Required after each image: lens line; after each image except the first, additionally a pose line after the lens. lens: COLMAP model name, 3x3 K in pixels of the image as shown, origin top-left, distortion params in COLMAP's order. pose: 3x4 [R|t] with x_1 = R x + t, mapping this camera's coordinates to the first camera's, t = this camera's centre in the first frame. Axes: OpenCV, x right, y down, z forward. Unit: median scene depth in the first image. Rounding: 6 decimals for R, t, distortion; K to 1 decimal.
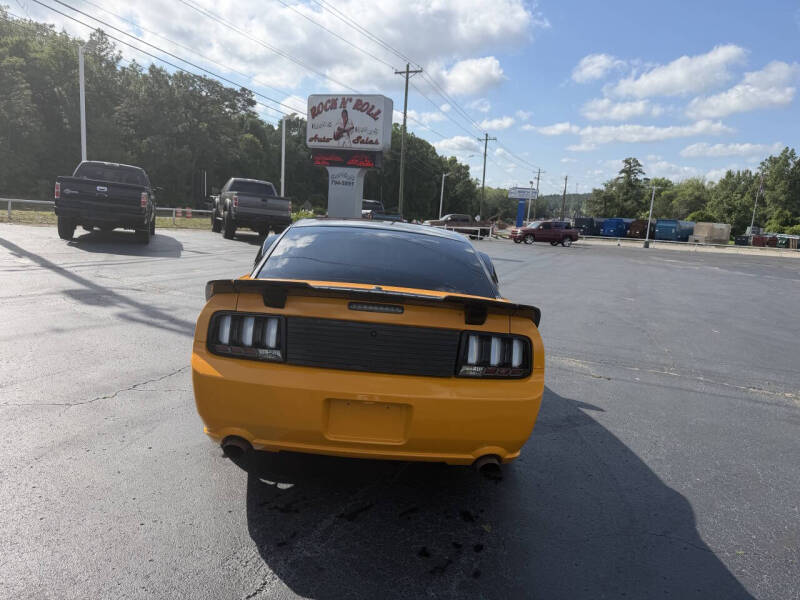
lens RADIAL K [[538.1, 0, 428.3], [0, 538.1, 327.3], [0, 0, 1]] dist [0.061484, -0.070674]
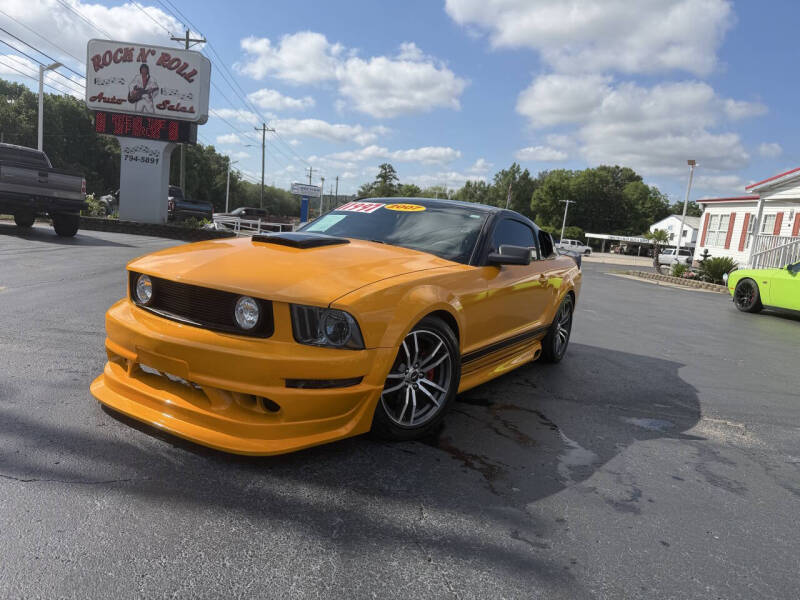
lens RADIAL K [[535.5, 0, 407.5], [0, 535.5, 319.2], [0, 0, 1]] dist [0.082021, -0.107201]
pose [[0.922323, -0.042416, 0.384086, -0.061062], [0.046806, 0.998902, -0.002087, -0.012149], [-0.383575, 0.019902, 0.923295, 0.080714]]
